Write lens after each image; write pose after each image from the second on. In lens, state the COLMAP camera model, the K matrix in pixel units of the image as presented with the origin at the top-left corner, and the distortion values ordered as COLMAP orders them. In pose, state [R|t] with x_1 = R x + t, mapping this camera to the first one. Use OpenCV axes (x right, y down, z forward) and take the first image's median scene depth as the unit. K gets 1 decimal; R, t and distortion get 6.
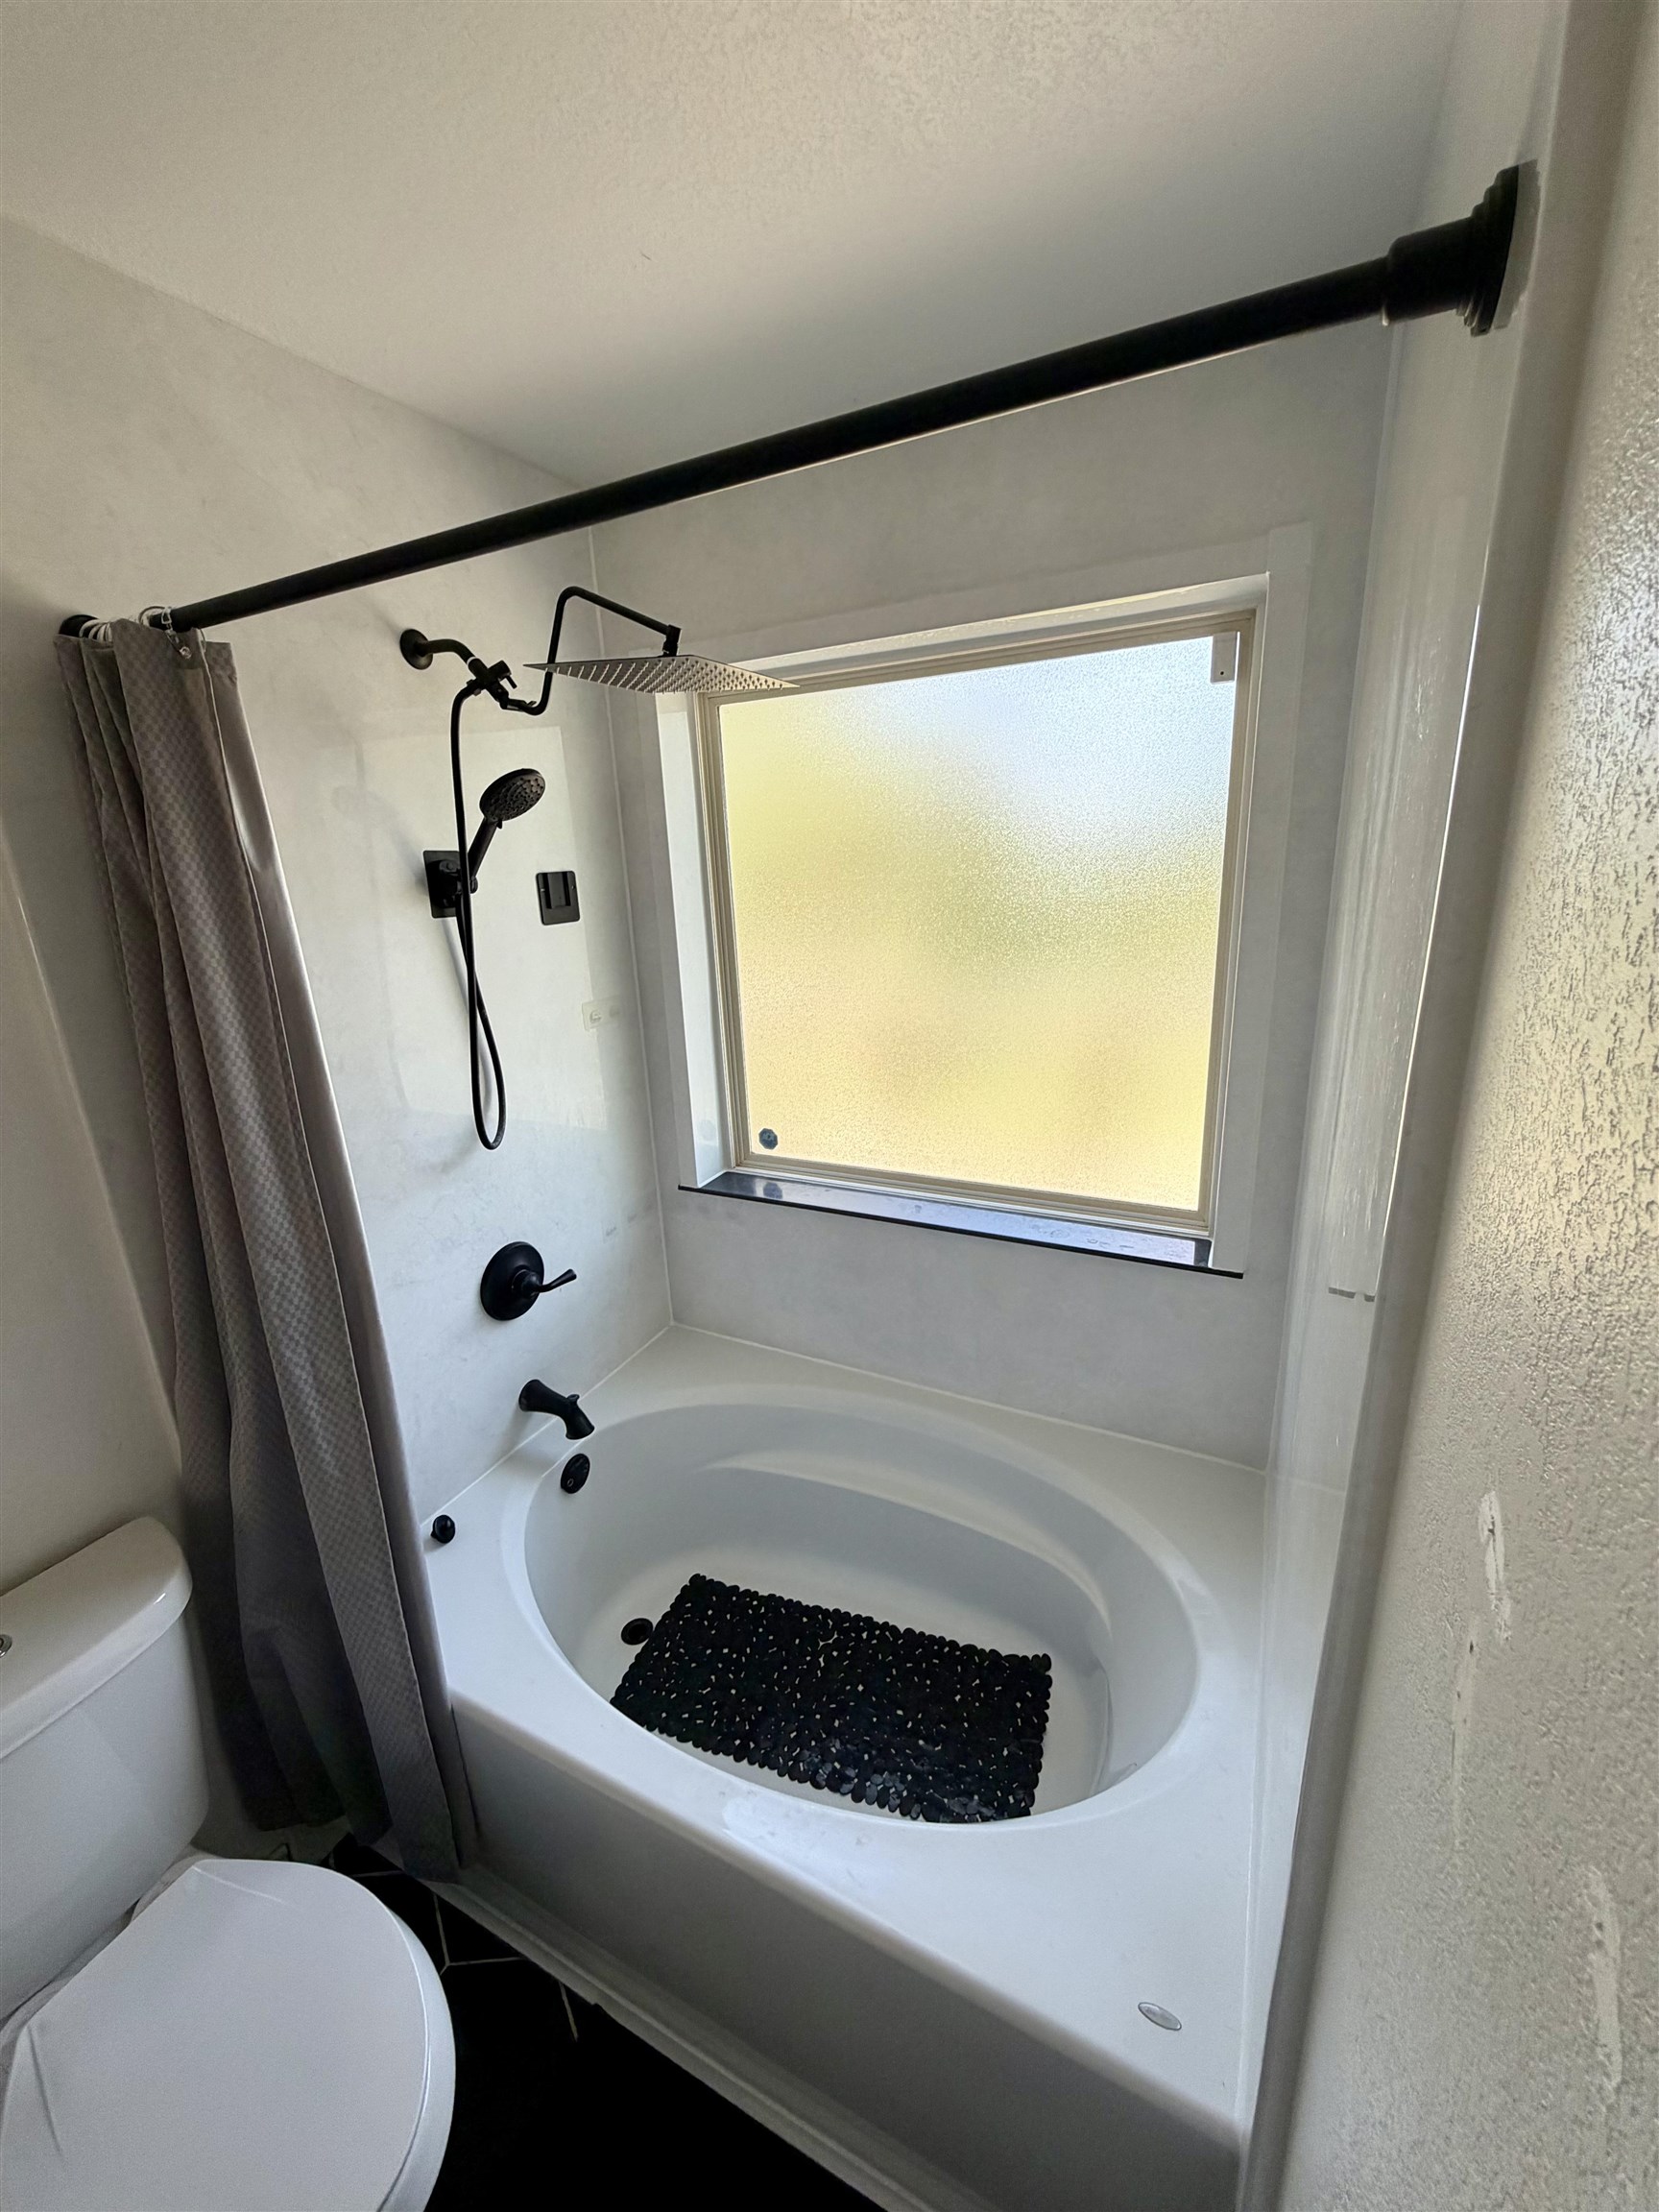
lens RADIAL K [[885.2, 0, 825.9], [0, 885.2, 1100.4], [0, 0, 1]] dist [0.006728, 0.000045]
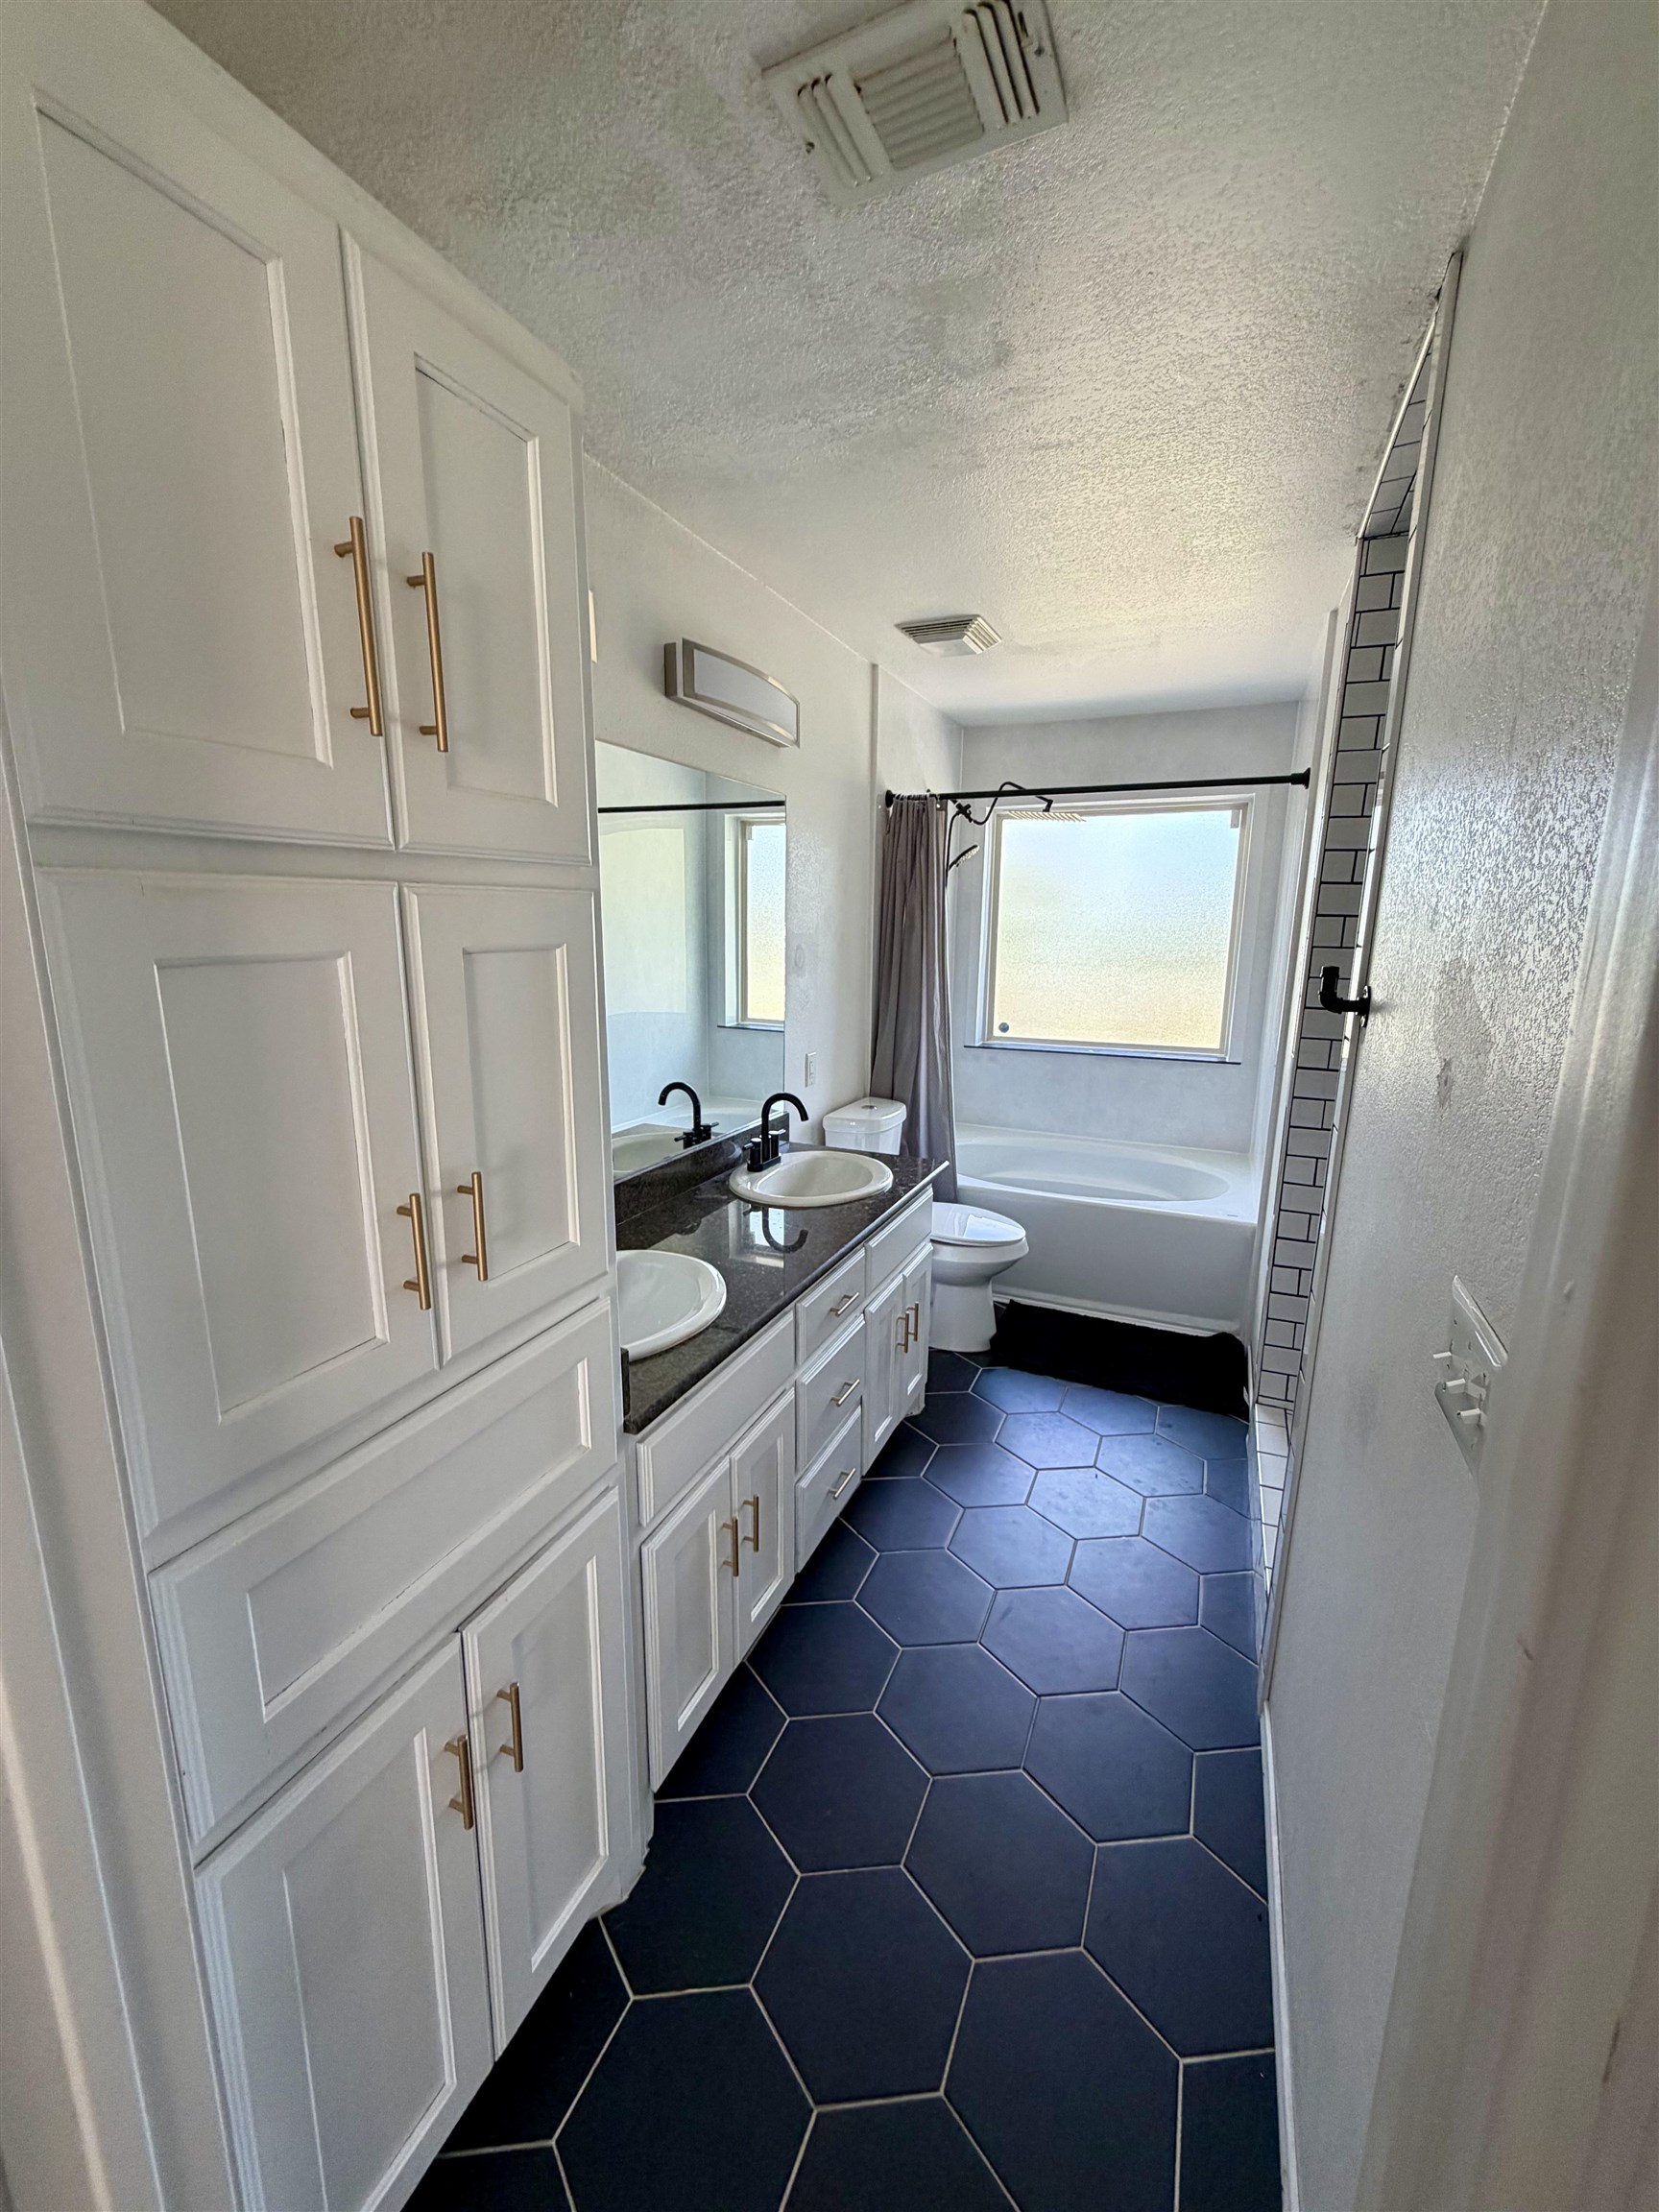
lens RADIAL K [[885.2, 0, 828.3], [0, 885.2, 1104.6], [0, 0, 1]] dist [0.006728, 0.000045]
pose [[0.997248, 0.036431, 0.064576, -0.883561], [-0.031764, 0.996908, -0.071876, 0.565370], [-0.066995, 0.069627, 0.995321, -1.457519]]
